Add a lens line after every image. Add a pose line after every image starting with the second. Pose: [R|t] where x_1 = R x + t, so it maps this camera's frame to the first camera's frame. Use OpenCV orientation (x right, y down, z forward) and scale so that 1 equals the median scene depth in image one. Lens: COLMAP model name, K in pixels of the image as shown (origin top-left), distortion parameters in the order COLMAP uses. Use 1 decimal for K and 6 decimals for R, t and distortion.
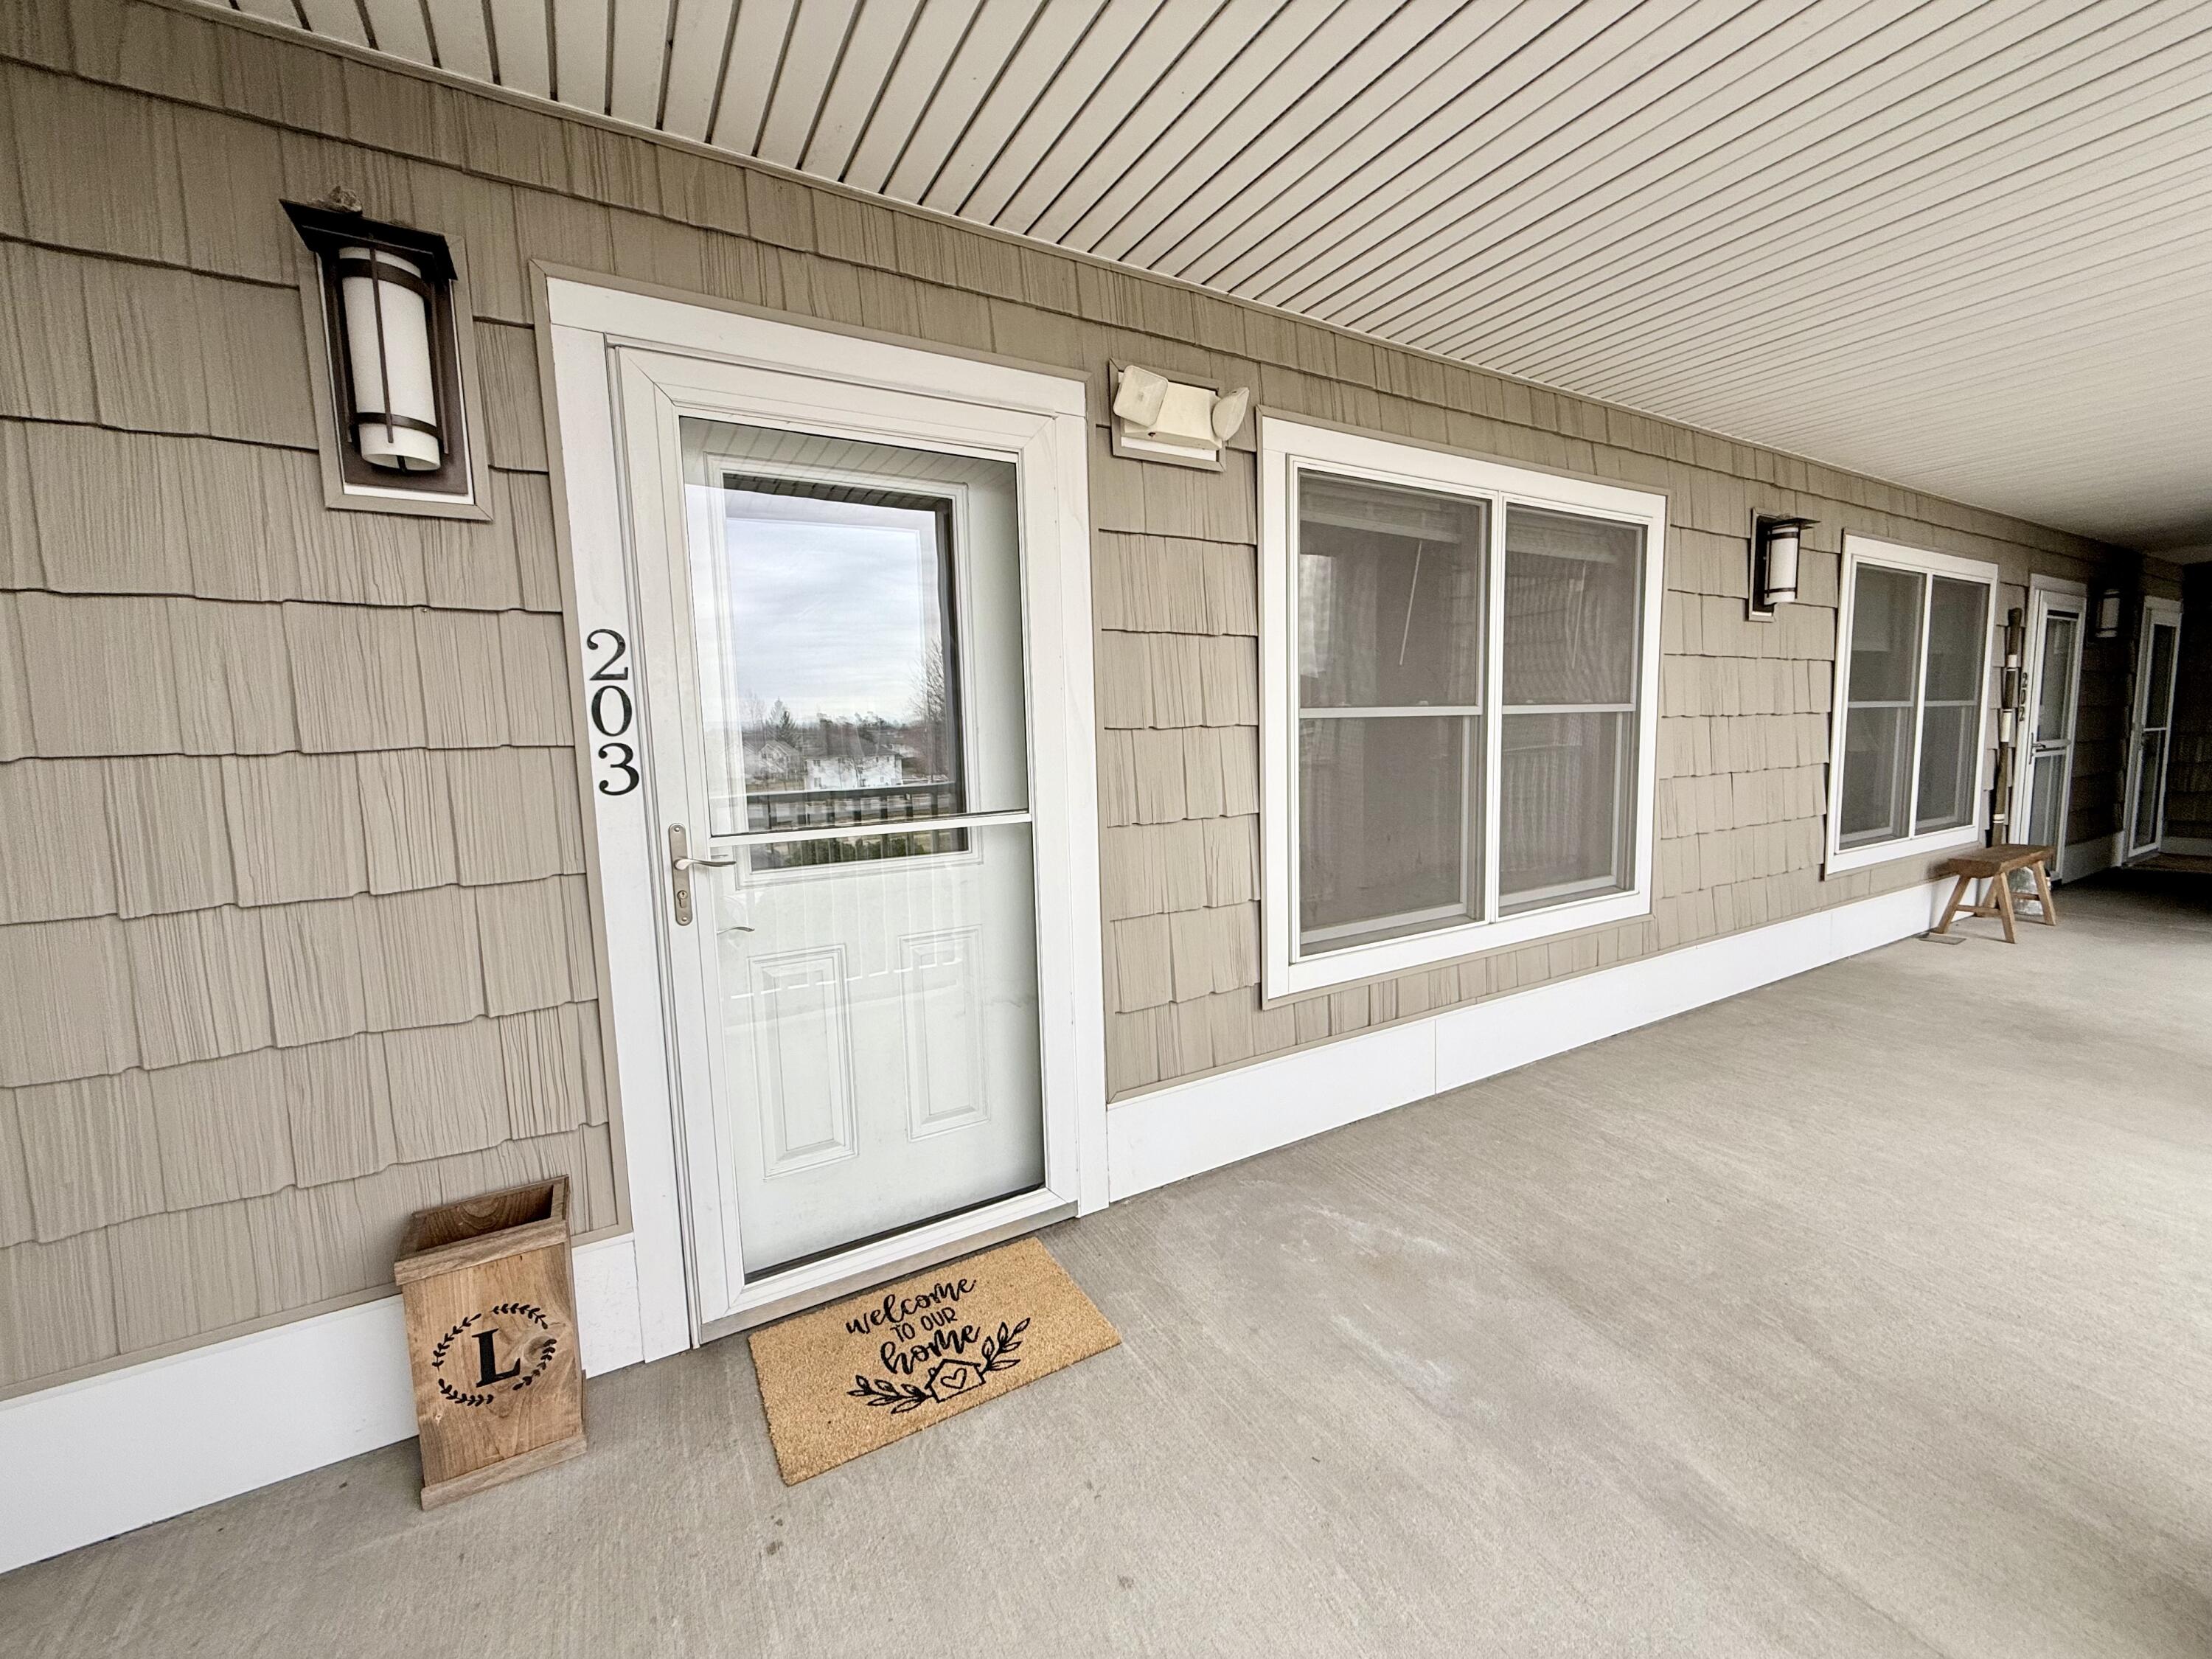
lens RADIAL K [[877.5, 0, 1101.8], [0, 877.5, 831.7], [0, 0, 1]] dist [-0.000495, 0.000034]
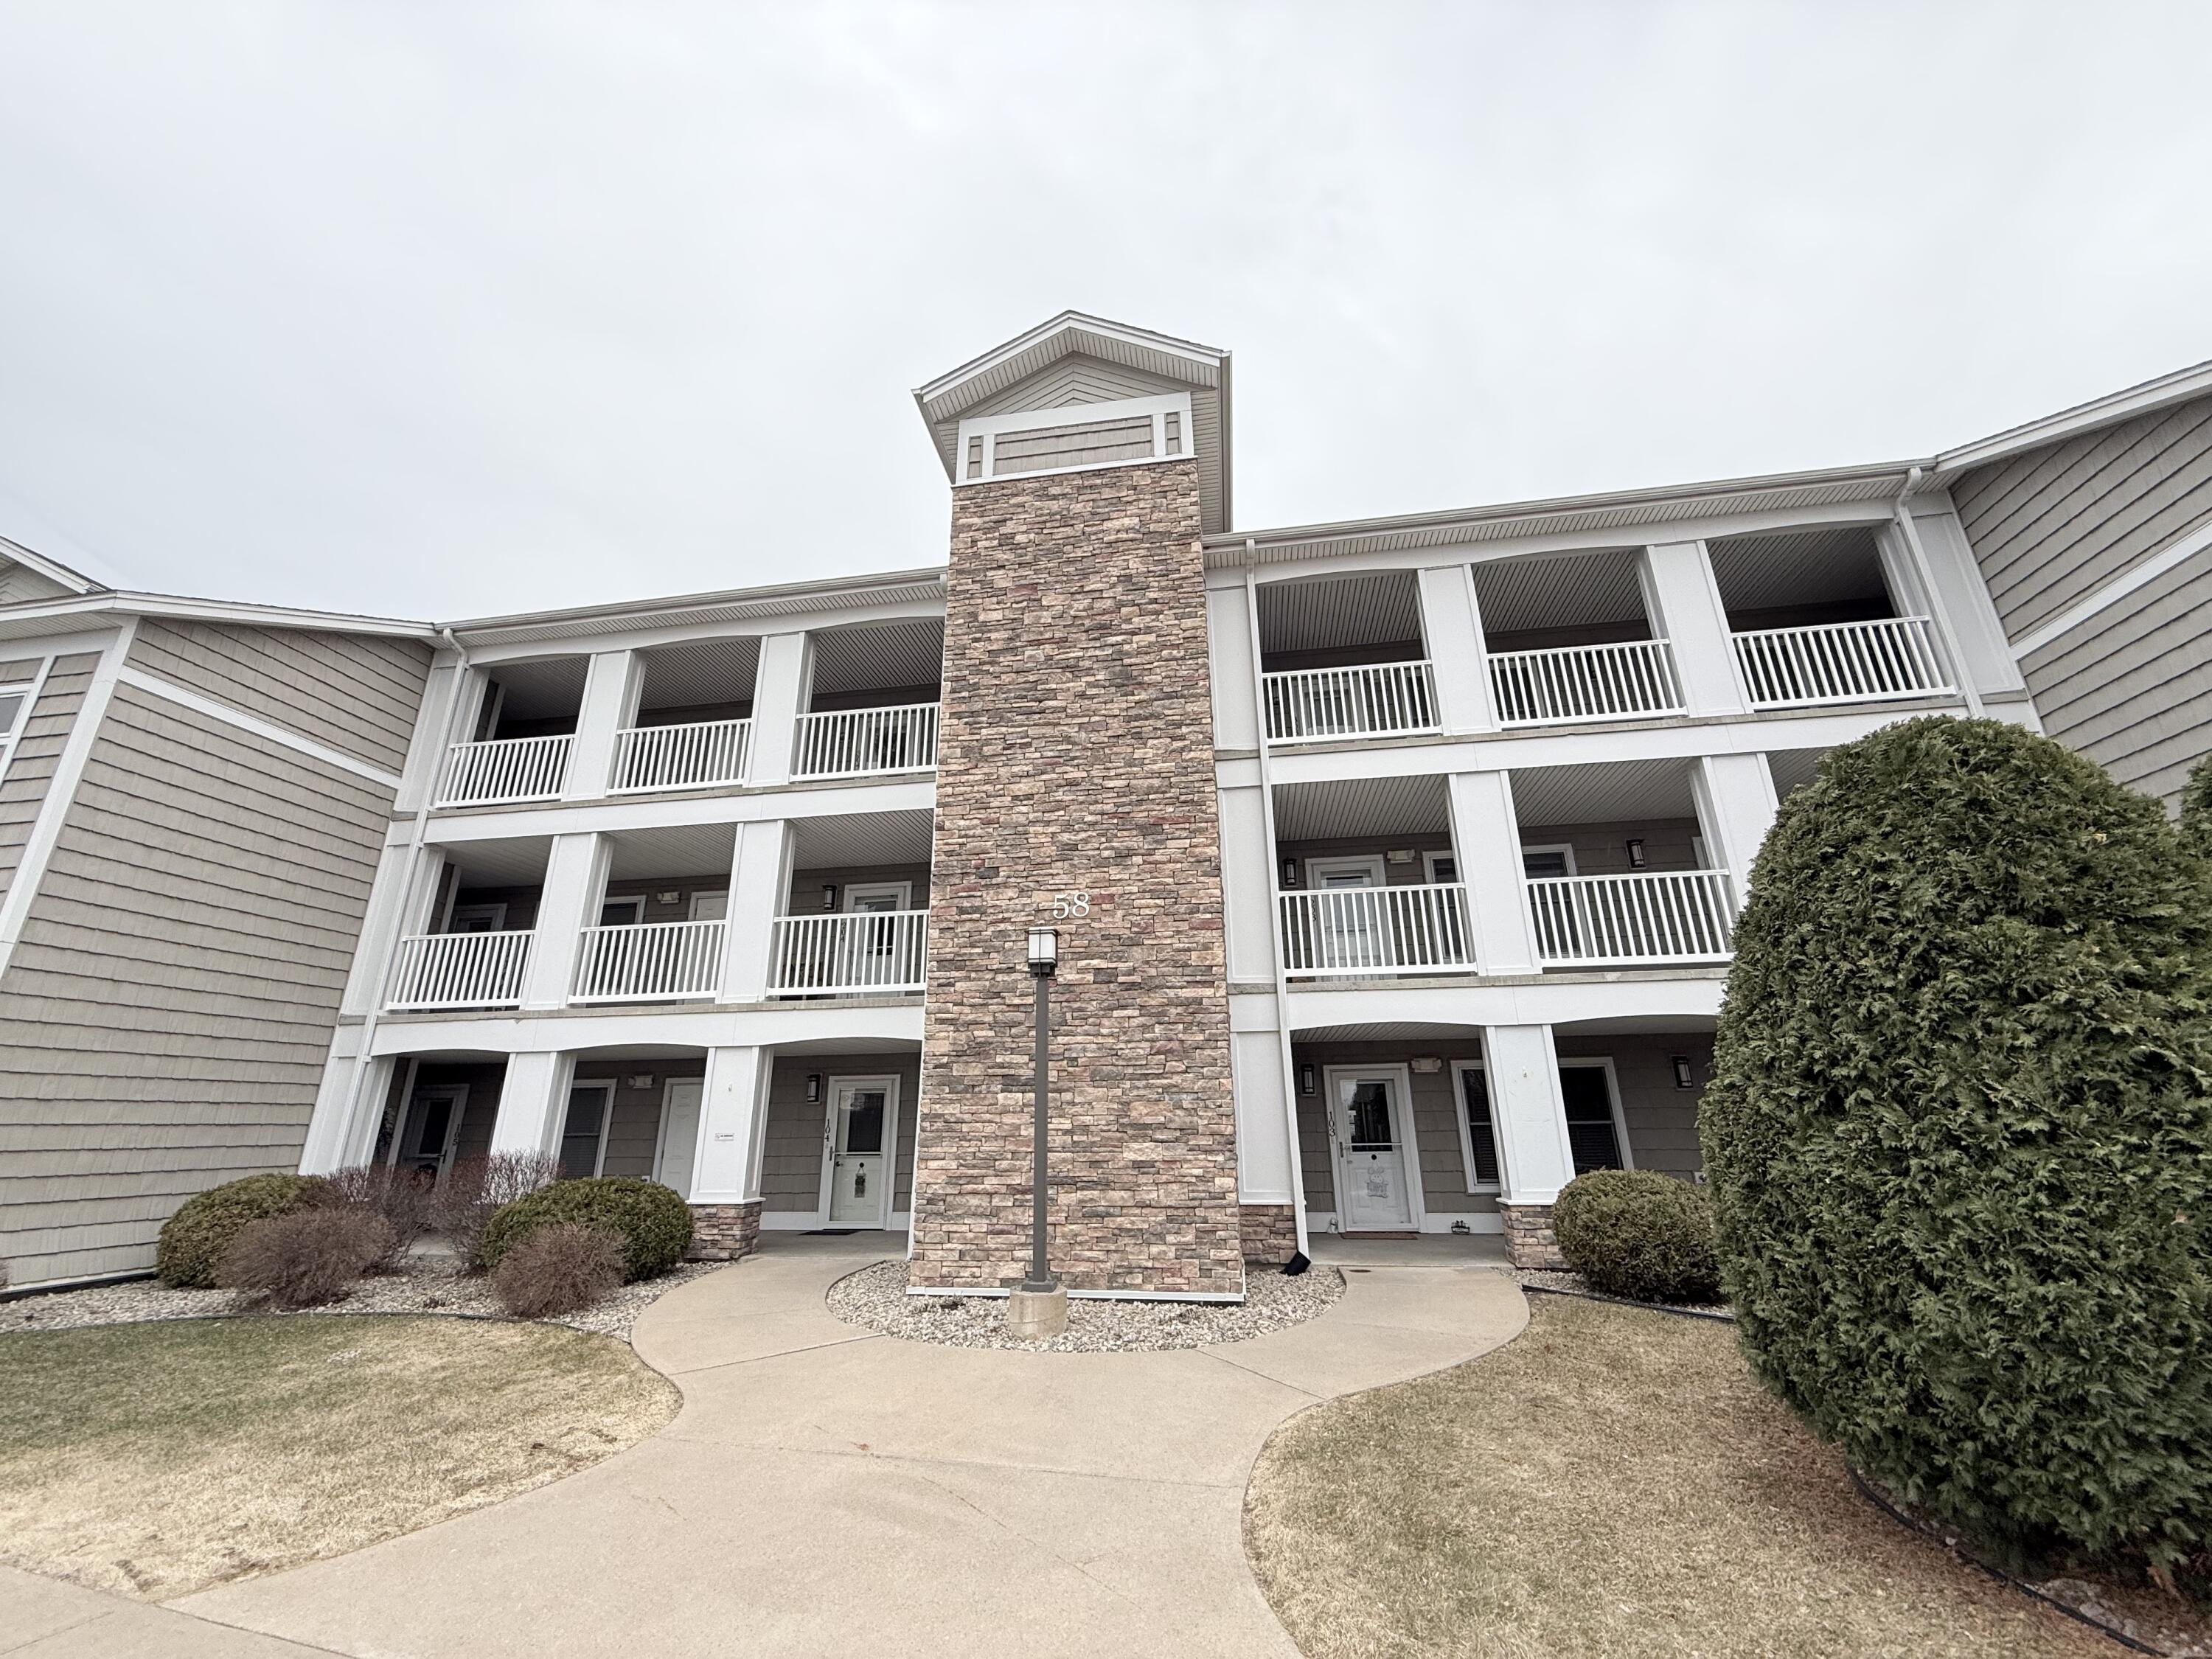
lens RADIAL K [[877.5, 0, 1101.8], [0, 877.5, 831.7], [0, 0, 1]] dist [-0.000495, 0.000034]
pose [[0.769886, -0.188186, -0.609805, 2.305936], [-0.076800, 0.921270, -0.381265, 1.880598], [0.633544, 0.340363, 0.694820, -4.681013]]
